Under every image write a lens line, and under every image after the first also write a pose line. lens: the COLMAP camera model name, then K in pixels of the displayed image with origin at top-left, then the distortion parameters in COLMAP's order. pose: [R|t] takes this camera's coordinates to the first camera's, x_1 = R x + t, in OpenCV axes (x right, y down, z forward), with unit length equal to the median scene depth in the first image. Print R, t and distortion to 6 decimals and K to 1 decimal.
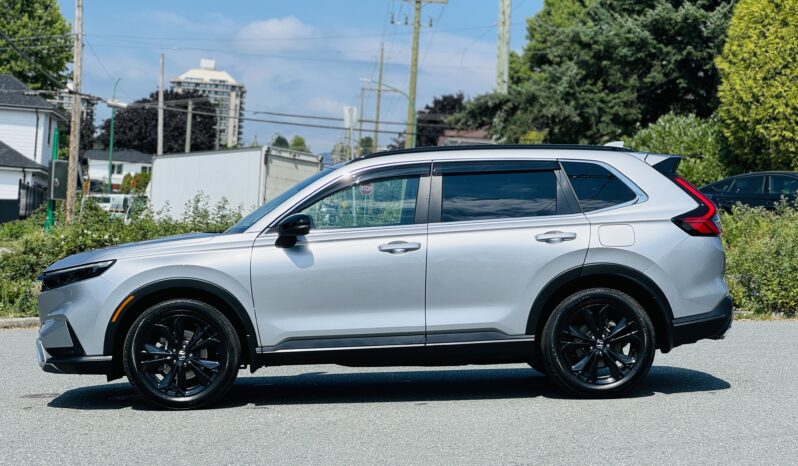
lens RADIAL K [[1742.2, 0, 399.2], [0, 1742.2, 227.3], [0, 0, 1]] dist [0.164357, 0.000000]
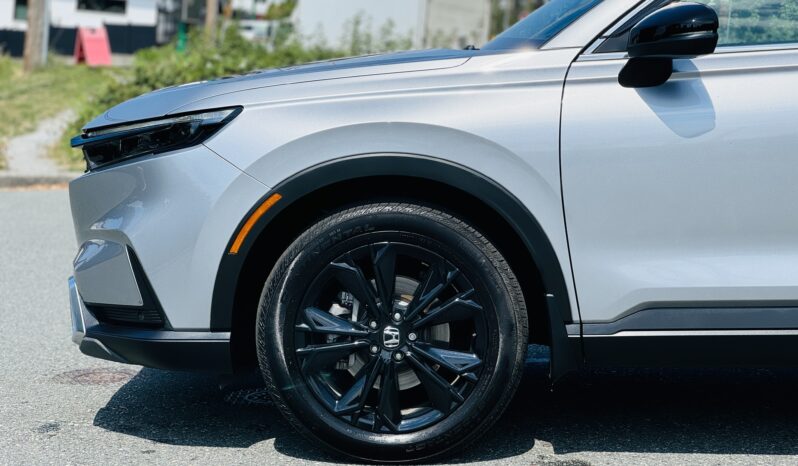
lens RADIAL K [[1742.2, 0, 400.6], [0, 1742.2, 234.4], [0, 0, 1]] dist [0.164357, 0.000000]
pose [[0.996607, 0.025285, -0.078332, -0.089061], [-0.017519, 0.995003, 0.098297, 0.006706], [0.080426, -0.096591, 0.992069, 0.578978]]
